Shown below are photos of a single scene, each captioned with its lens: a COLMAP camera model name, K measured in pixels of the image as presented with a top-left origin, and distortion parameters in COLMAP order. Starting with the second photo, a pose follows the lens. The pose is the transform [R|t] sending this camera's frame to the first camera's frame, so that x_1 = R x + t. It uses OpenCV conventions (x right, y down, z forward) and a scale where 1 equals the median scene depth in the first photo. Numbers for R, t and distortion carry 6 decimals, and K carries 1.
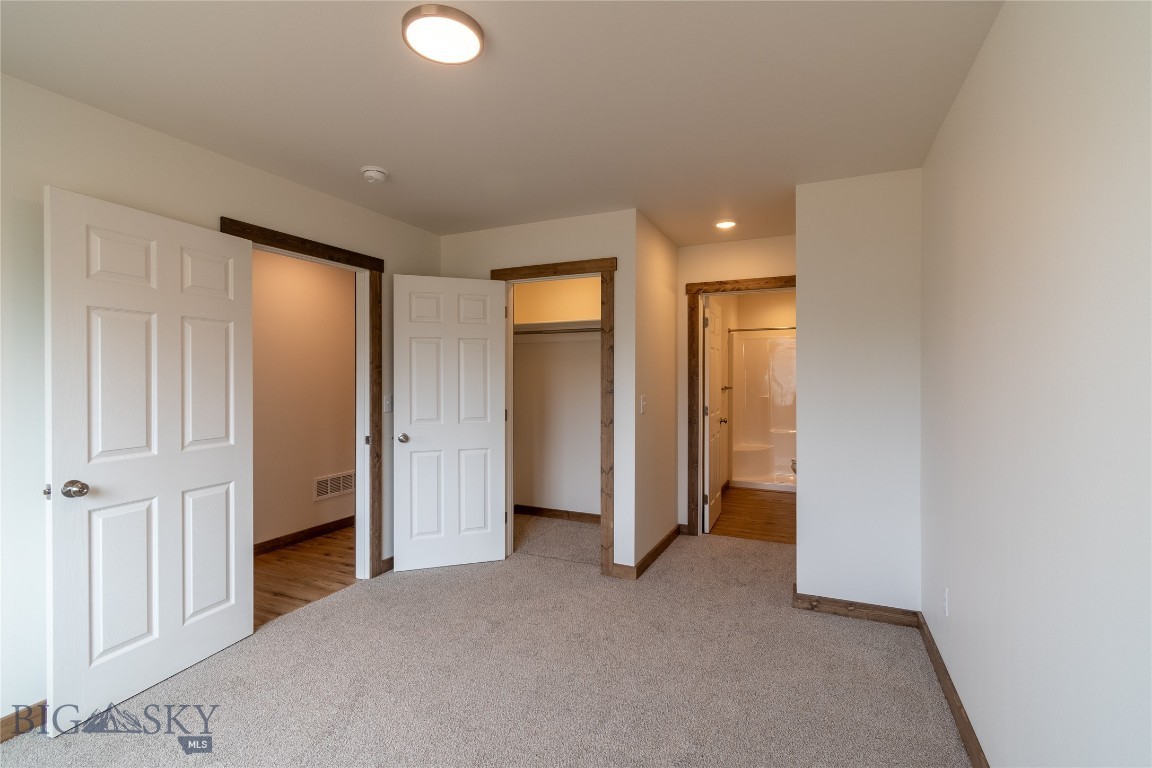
lens RADIAL K [[515.0, 0, 583.6], [0, 515.0, 375.0], [0, 0, 1]] dist [0.001546, -0.001267]
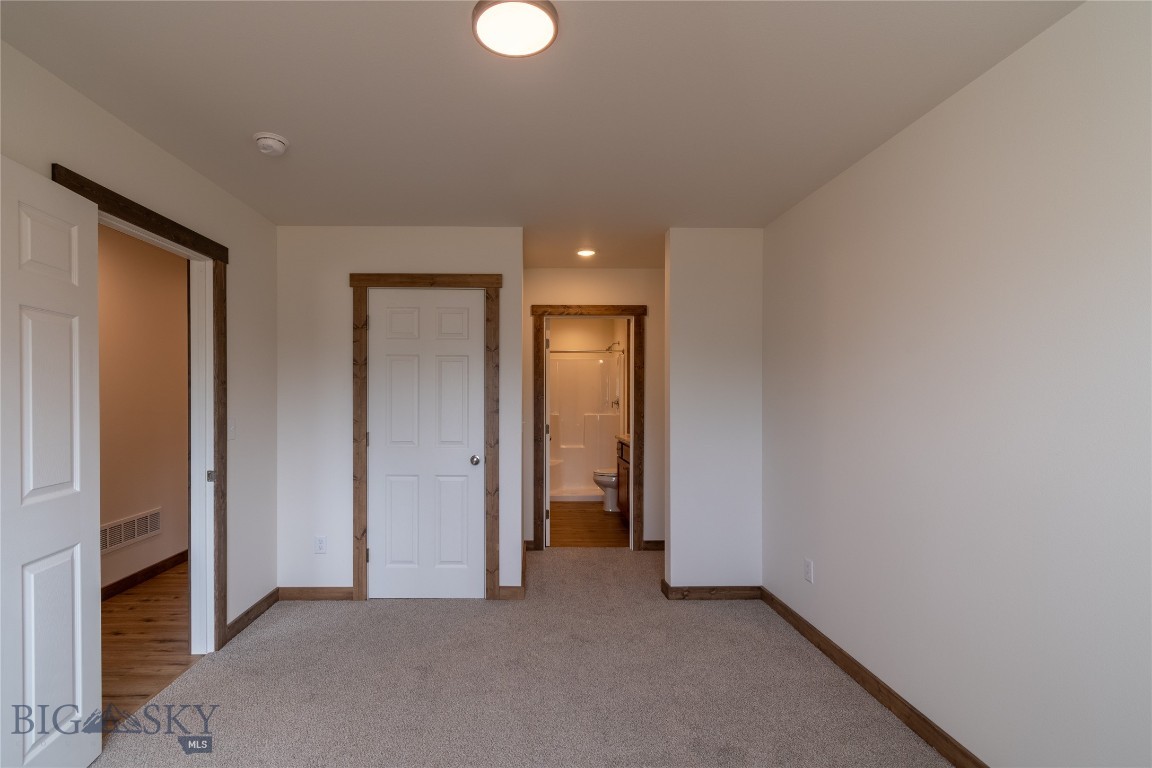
lens RADIAL K [[515.0, 0, 581.4], [0, 515.0, 395.3], [0, 0, 1]] dist [0.001546, -0.001267]
pose [[0.908071, 0.002910, 0.418807, -0.231937], [-0.003861, 0.999992, 0.001423, 0.000345], [-0.418799, -0.002909, 0.908074, 0.049892]]
